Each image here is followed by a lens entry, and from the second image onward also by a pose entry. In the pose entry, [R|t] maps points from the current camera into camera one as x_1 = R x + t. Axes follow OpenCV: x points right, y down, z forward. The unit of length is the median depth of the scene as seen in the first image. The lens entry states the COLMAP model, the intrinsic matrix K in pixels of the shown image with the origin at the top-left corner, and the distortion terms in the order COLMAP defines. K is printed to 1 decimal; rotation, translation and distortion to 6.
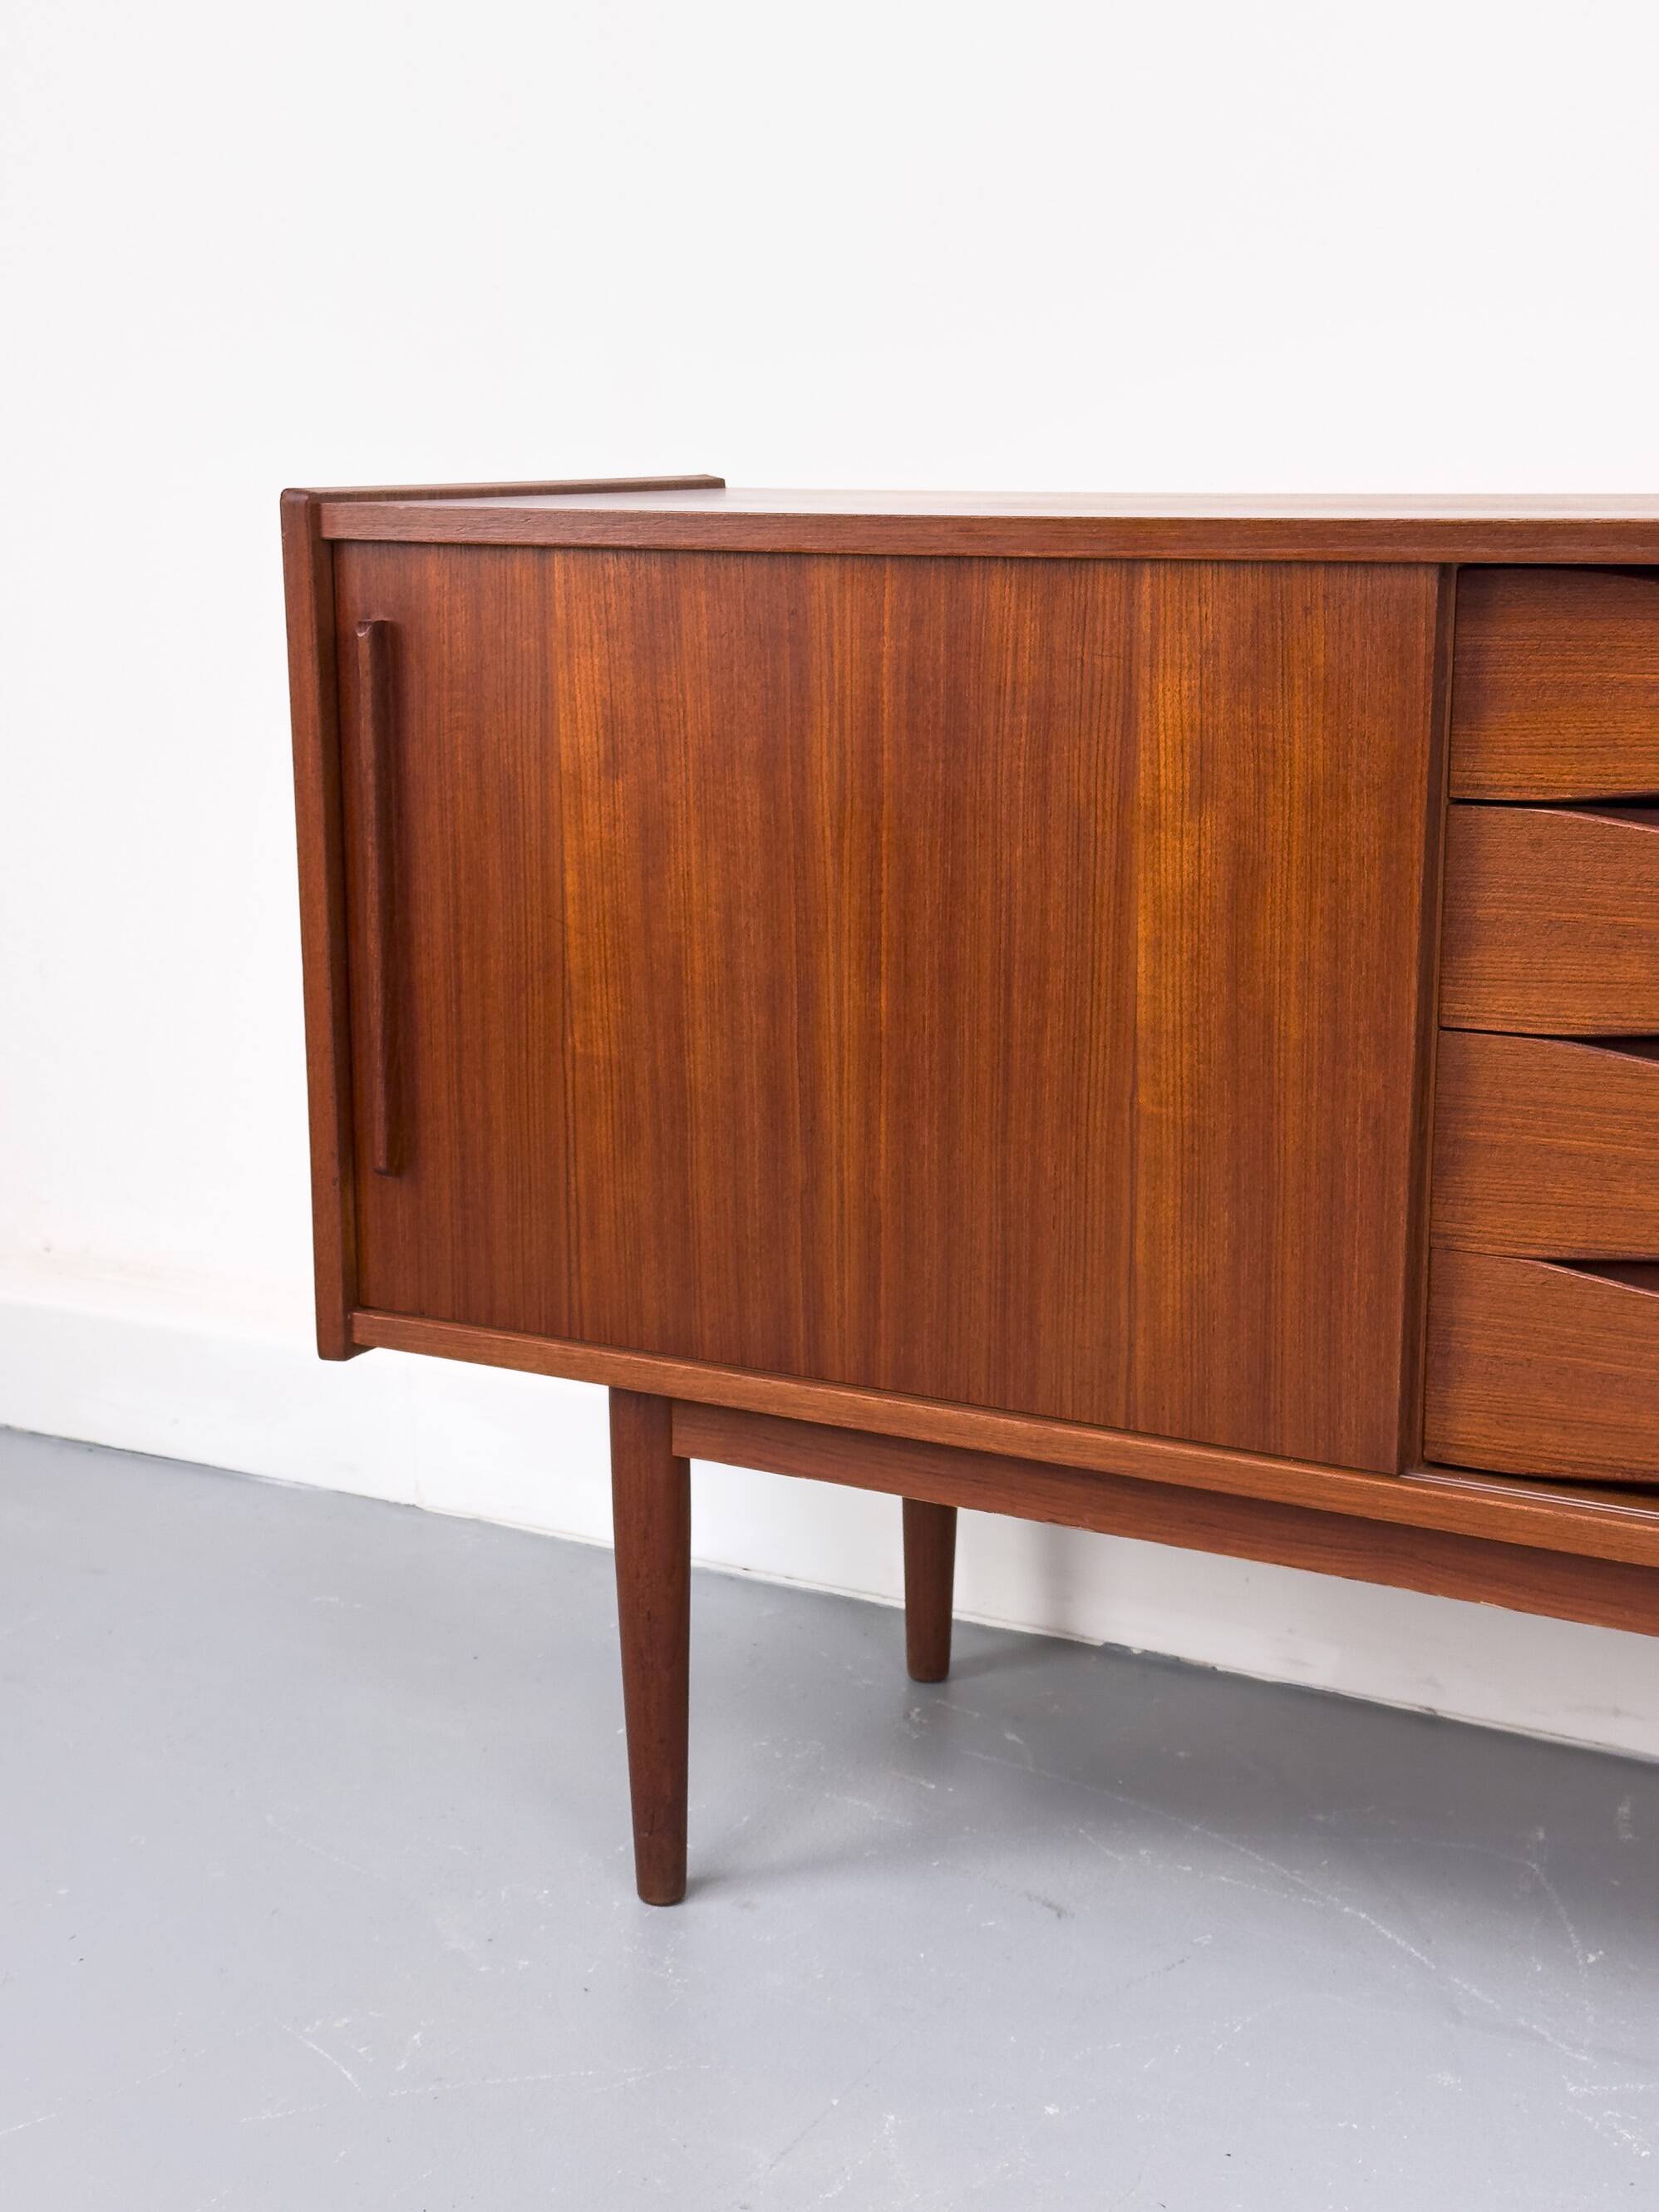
lens RADIAL K [[3081.2, 0, 821.3], [0, 3081.2, 1108.0], [0, 0, 1]] dist [0.158927, -0.175622]
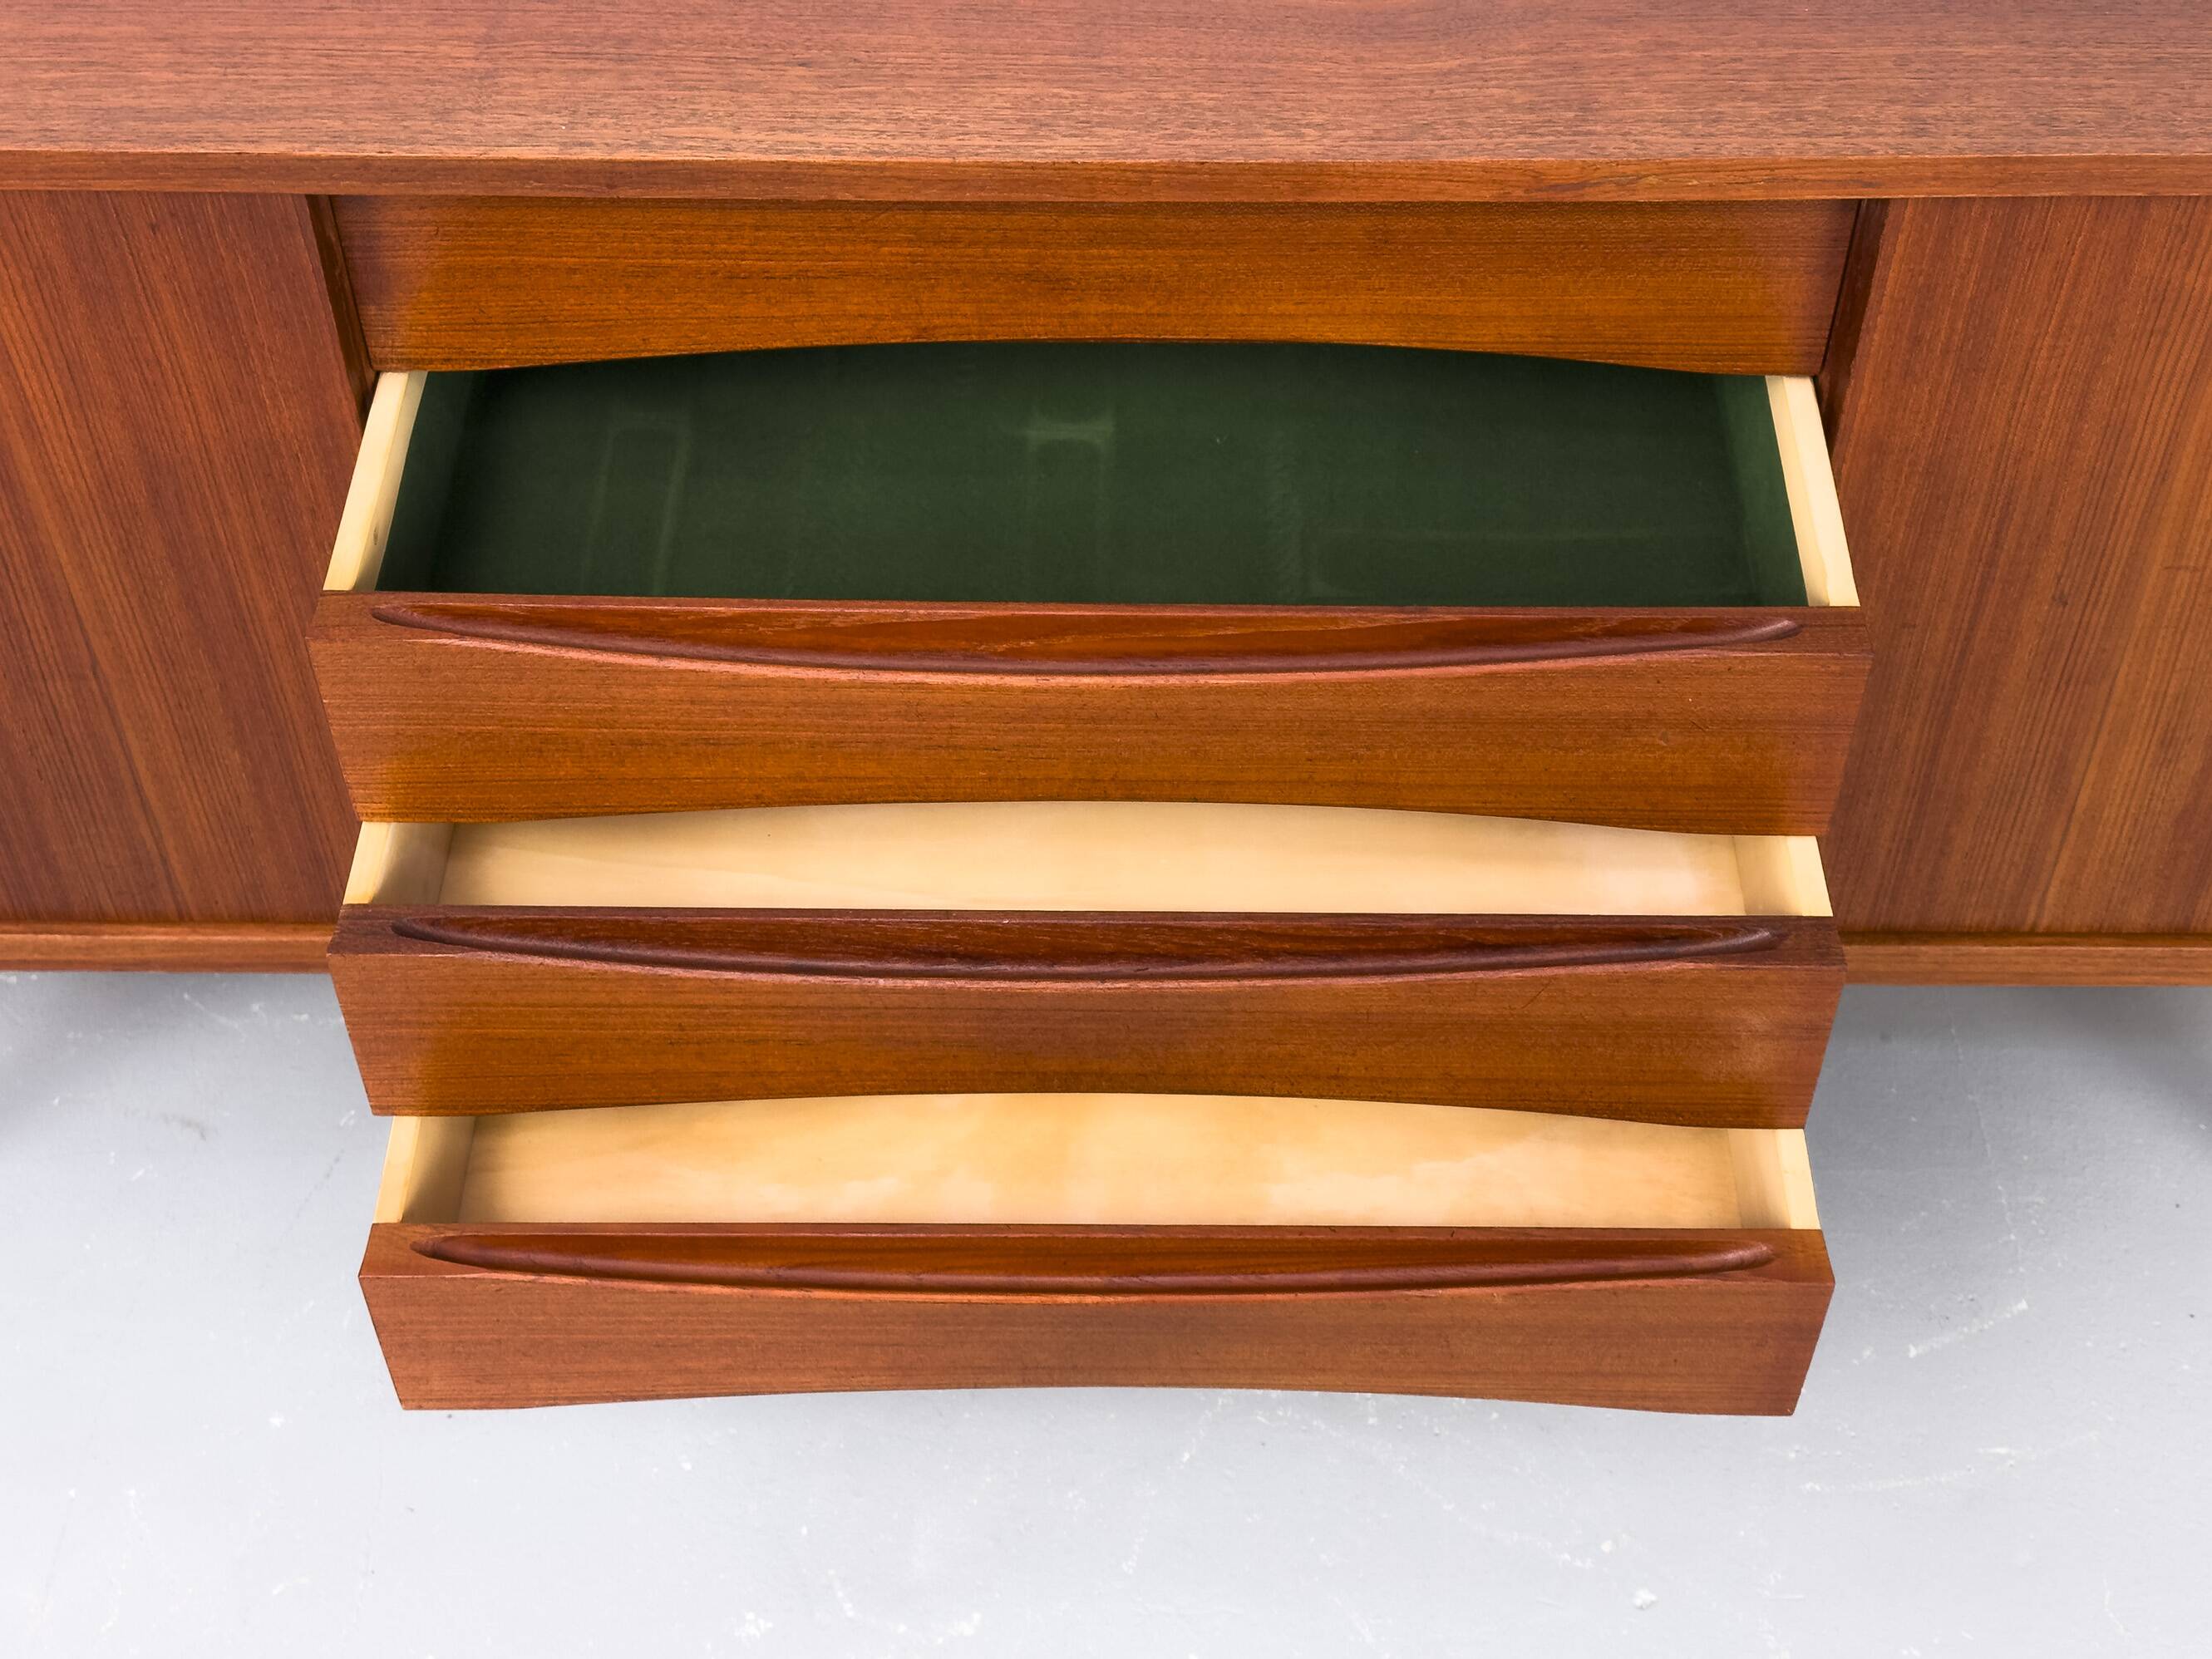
lens RADIAL K [[3061.3, 0, 1100.0], [0, 3061.3, 834.7], [0, 0, 1]] dist [0.227573, -0.556201]
pose [[0.885644, -0.342773, 0.313276, 0.057219], [0.099197, 0.798712, 0.593480, -0.455905], [-0.453646, -0.494536, 0.741376, 0.166167]]
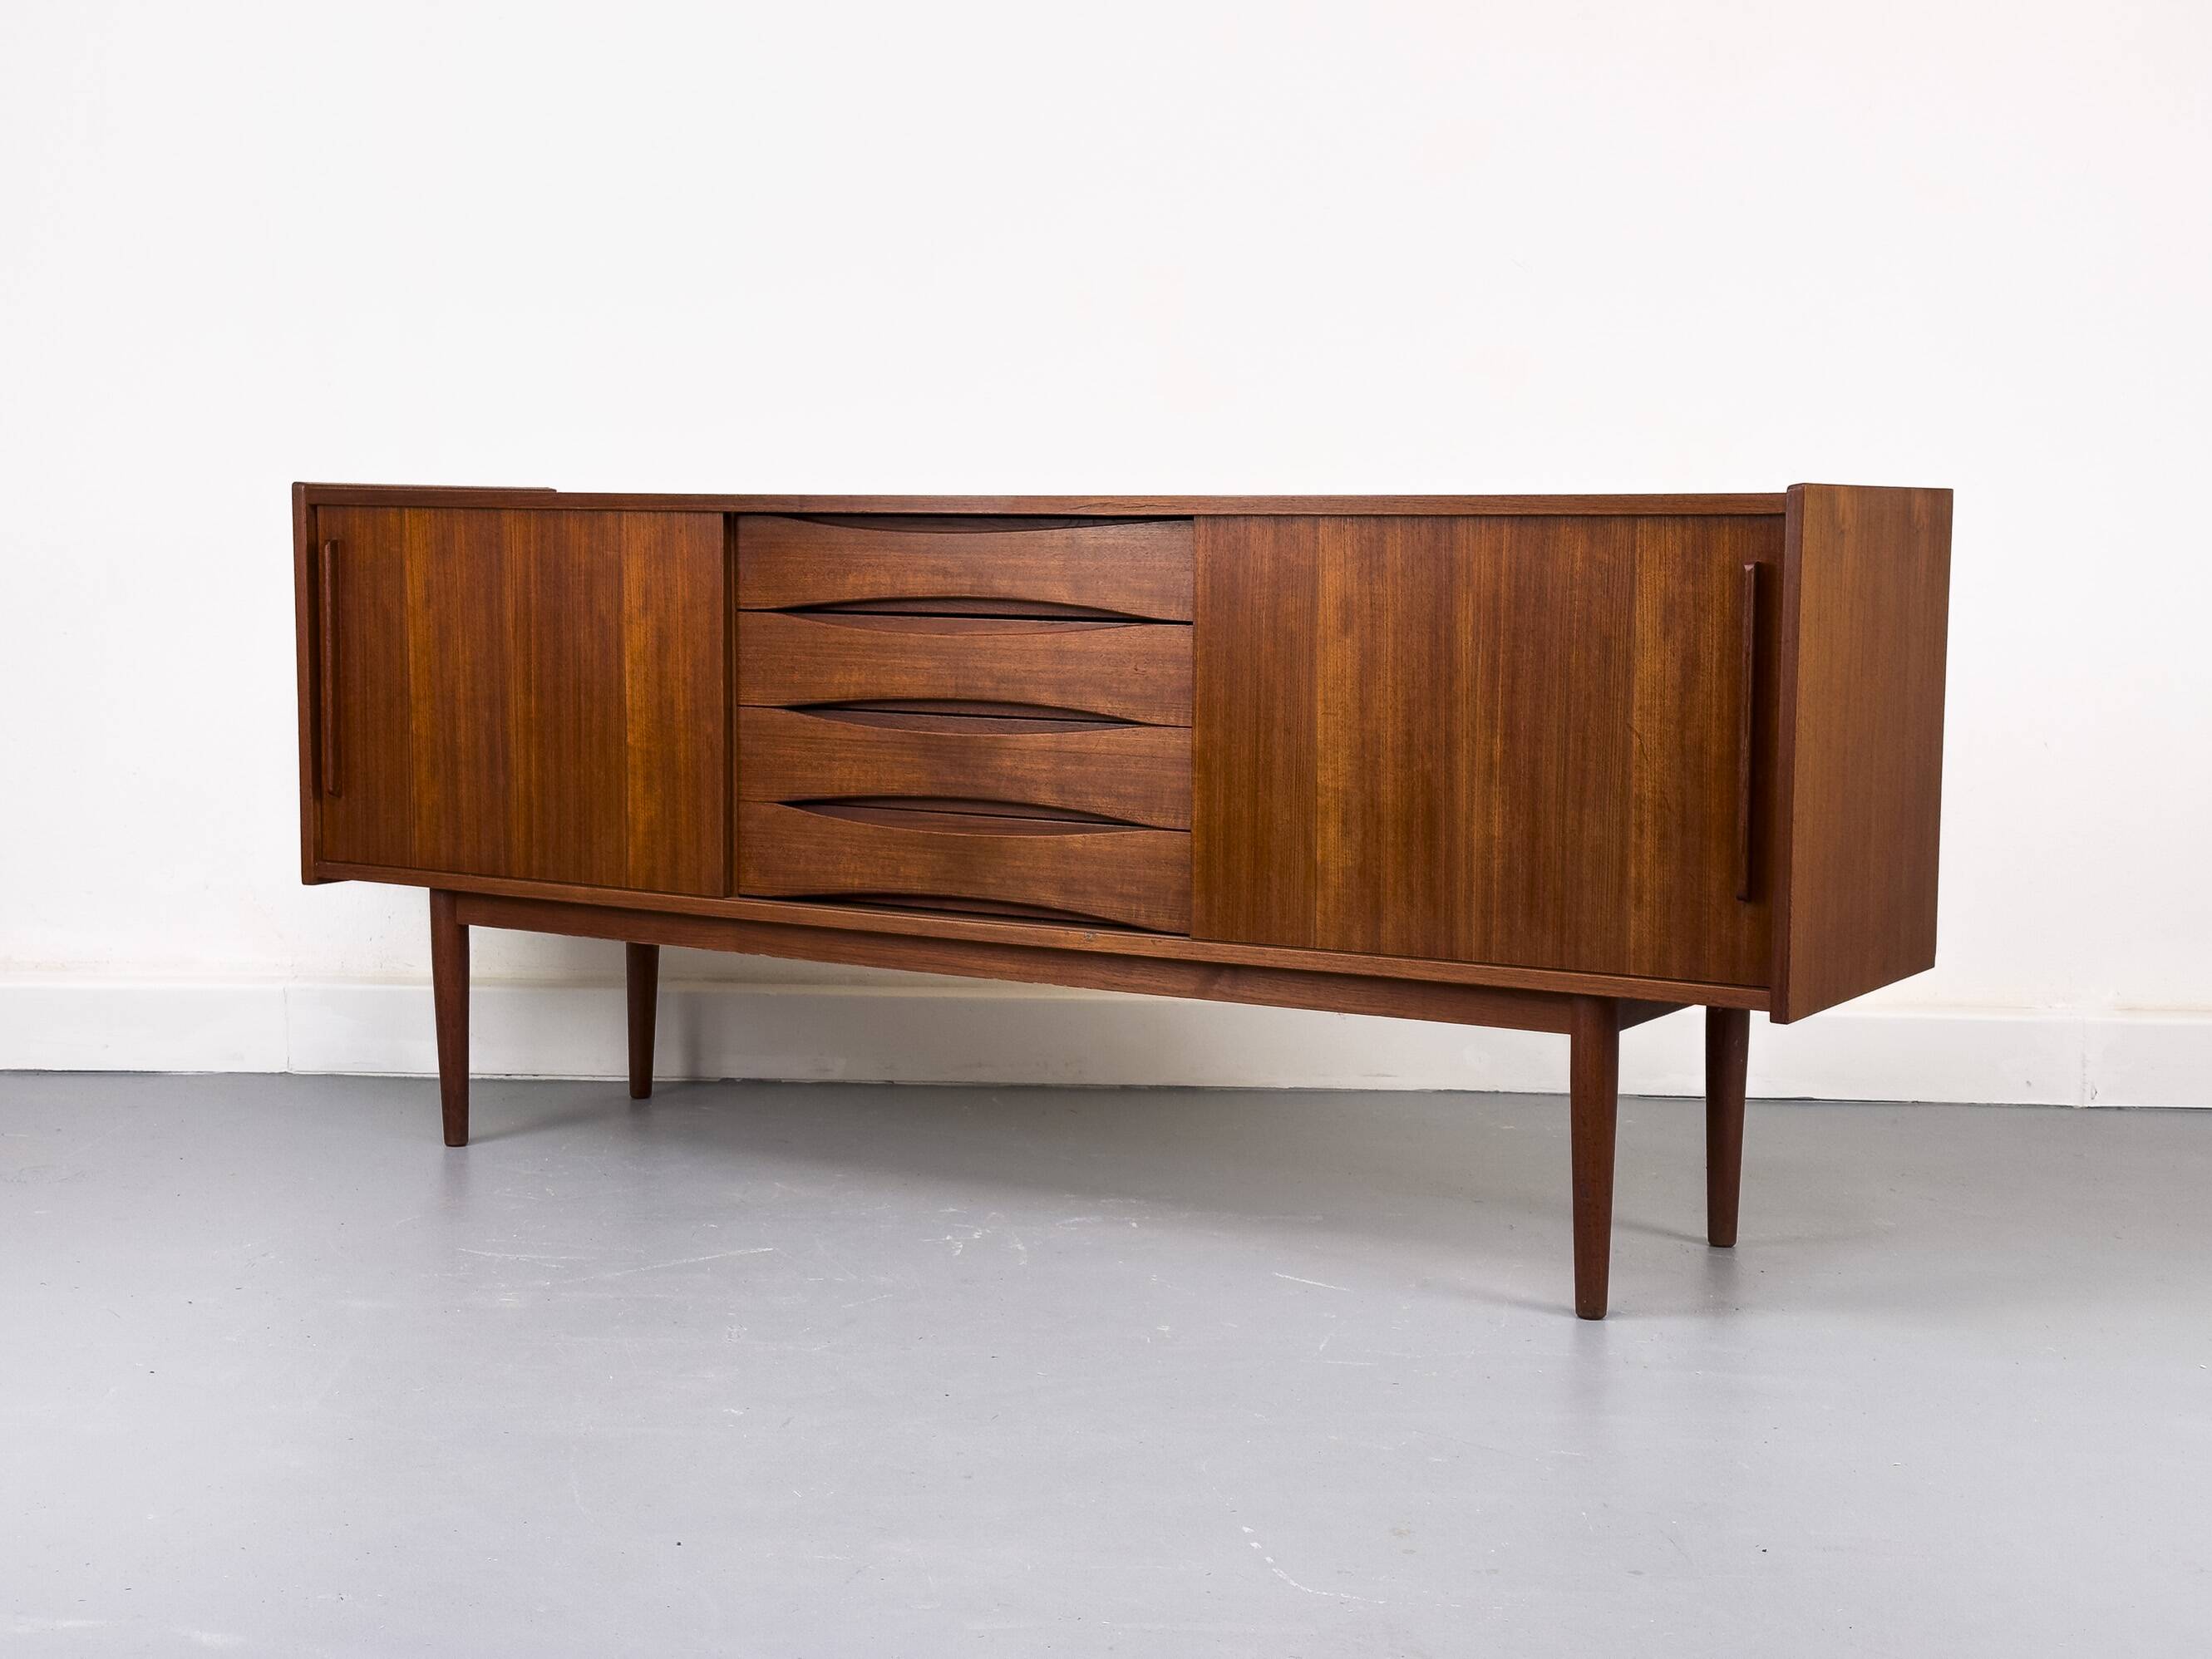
lens RADIAL K [[3081.2, 0, 1094.4], [0, 3081.2, 837.9], [0, 0, 1]] dist [0.158927, -0.175622]
pose [[0.998207, 0.017518, -0.057228, 0.565910], [-0.023867, 0.993396, -0.112228, 0.310774], [0.054884, 0.113393, 0.992033, -1.232888]]
